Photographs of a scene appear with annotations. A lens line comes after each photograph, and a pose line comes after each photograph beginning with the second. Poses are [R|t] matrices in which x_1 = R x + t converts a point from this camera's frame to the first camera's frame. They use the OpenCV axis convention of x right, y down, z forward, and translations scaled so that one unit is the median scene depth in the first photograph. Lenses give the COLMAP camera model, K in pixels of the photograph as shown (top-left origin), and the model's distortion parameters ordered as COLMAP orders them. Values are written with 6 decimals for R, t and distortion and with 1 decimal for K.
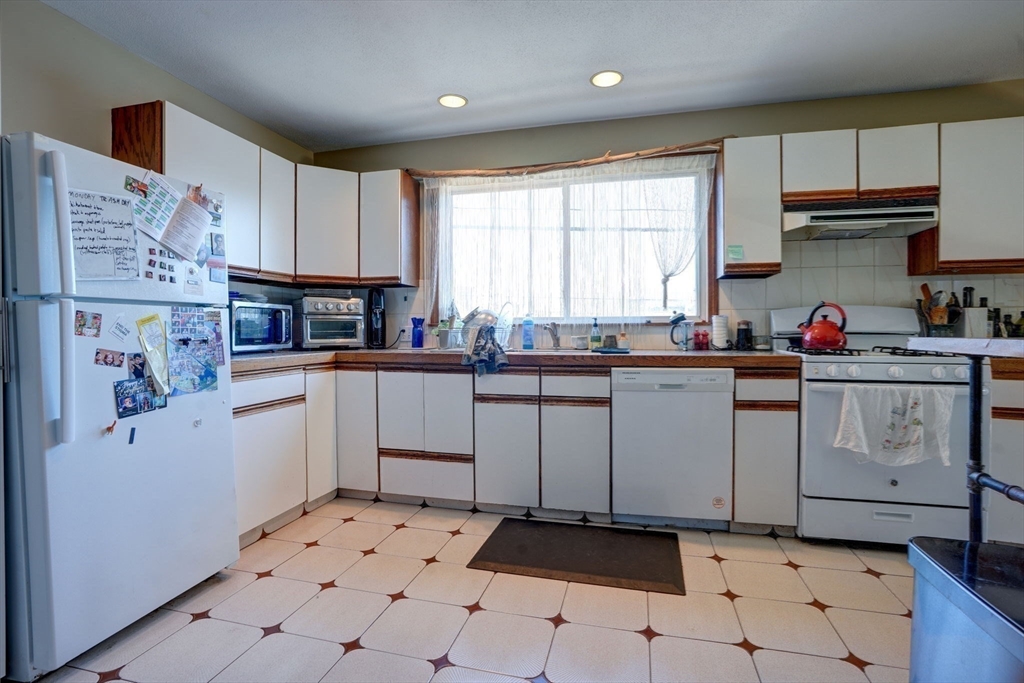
lens RADIAL K [[488.1, 0, 510.8], [0, 488.1, 335.5], [0, 0, 1]] dist [-0.065548, 0.026449]
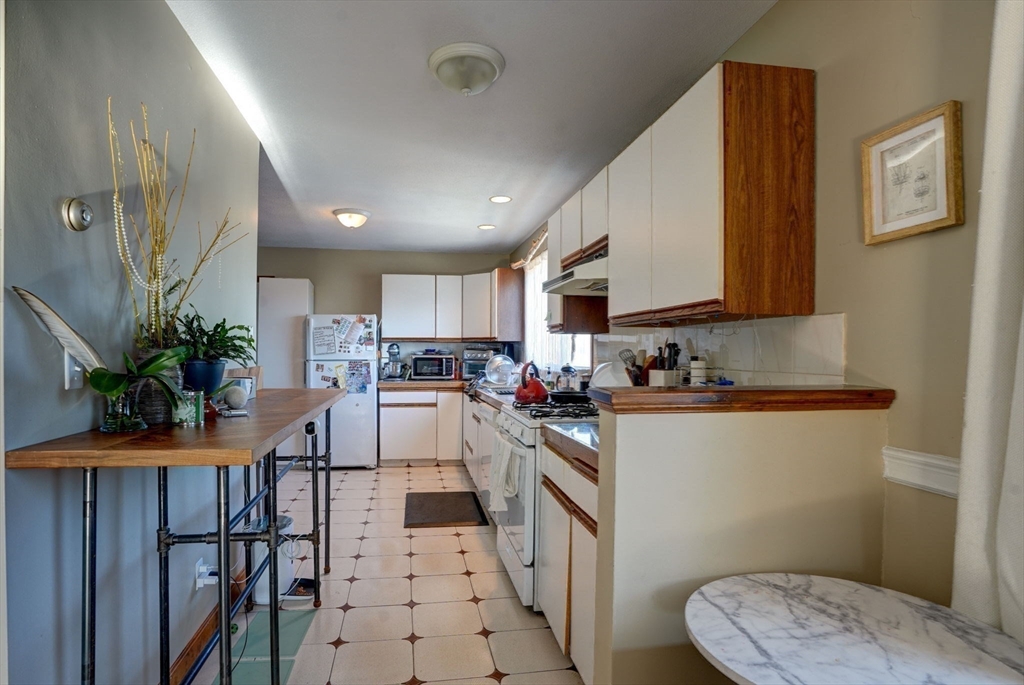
lens RADIAL K [[530.6, 0, 471.9], [0, 530.6, 356.9], [0, 0, 1]] dist [-0.020766, 0.000030]
pose [[0.365543, 0.011759, -0.930720, 1.641349], [-0.016607, 0.999843, 0.006110, -0.079458], [0.930646, 0.013223, 0.365681, 0.360604]]
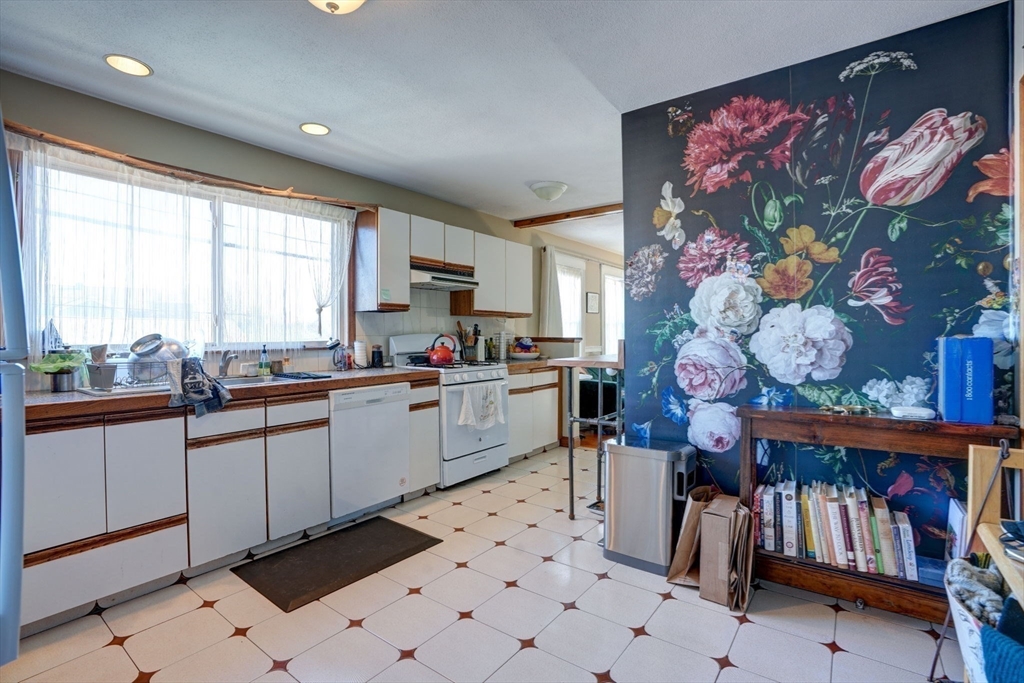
lens RADIAL K [[477.8, 0, 515.5], [0, 477.8, 337.8], [0, 0, 1]] dist [-0.060808, 0.024911]
pose [[0.379538, -0.006022, 0.925157, -0.626646], [0.014271, 0.999898, 0.000654, -0.050494], [-0.925066, 0.012955, 0.379585, 0.174893]]
